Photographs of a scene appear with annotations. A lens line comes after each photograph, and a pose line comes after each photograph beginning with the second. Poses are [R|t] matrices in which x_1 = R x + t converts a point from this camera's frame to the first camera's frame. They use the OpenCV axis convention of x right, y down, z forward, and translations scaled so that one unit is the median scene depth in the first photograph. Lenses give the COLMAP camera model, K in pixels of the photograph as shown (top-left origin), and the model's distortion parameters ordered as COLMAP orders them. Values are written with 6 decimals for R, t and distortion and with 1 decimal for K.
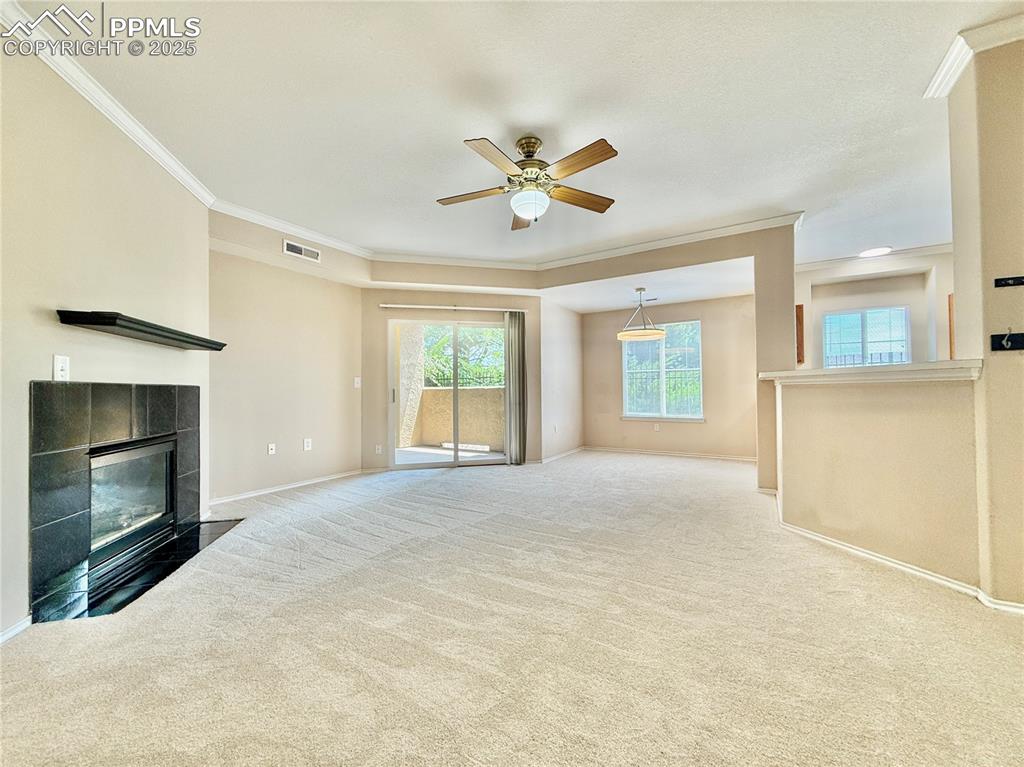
lens RADIAL K [[403.8, 0, 512.0], [0, 403.8, 383.5], [0, 0, 1]] dist [0.000370, 0.000139]
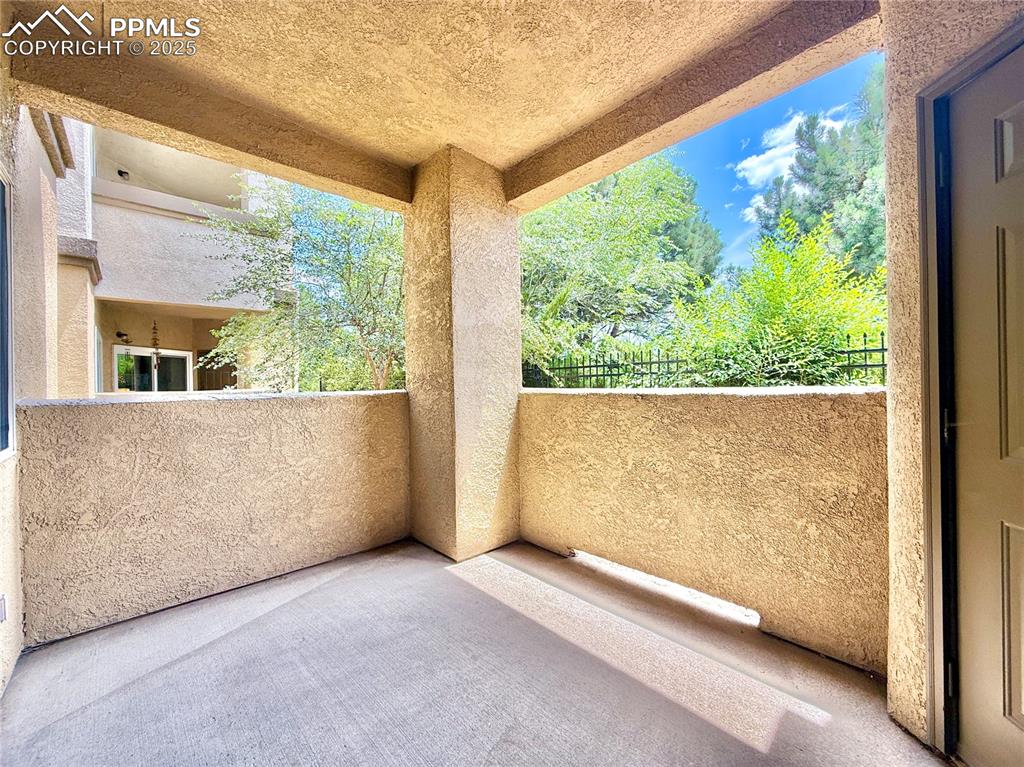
lens RADIAL K [[403.8, 0, 512.0], [0, 403.8, 383.5], [0, 0, 1]] dist [0.000370, 0.000139]
pose [[0.964328, -0.010103, -0.264516, -0.306019], [0.012007, 0.999912, 0.005582, 0.005690], [0.264437, -0.008559, 0.964365, 1.532988]]
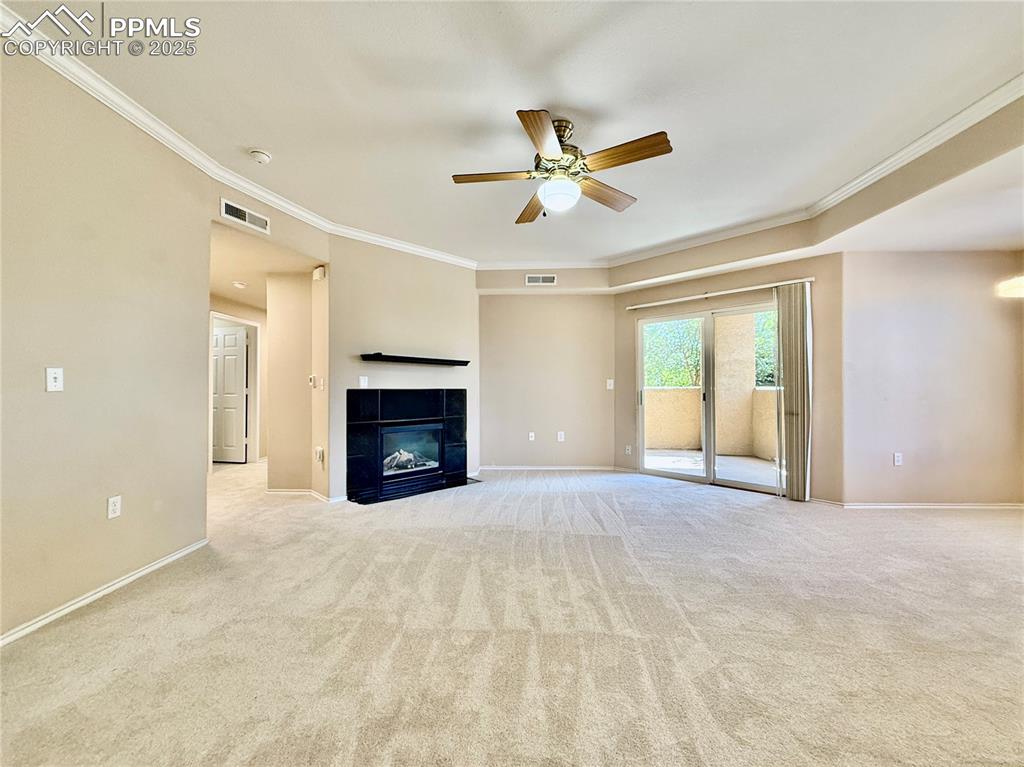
lens RADIAL K [[403.8, 0, 512.0], [0, 403.8, 383.5], [0, 0, 1]] dist [0.000370, 0.000139]
pose [[0.508141, -0.001578, -0.861273, 0.605236], [0.011681, 0.999919, 0.005060, -0.019674], [0.861195, -0.012632, 0.508118, 0.346394]]
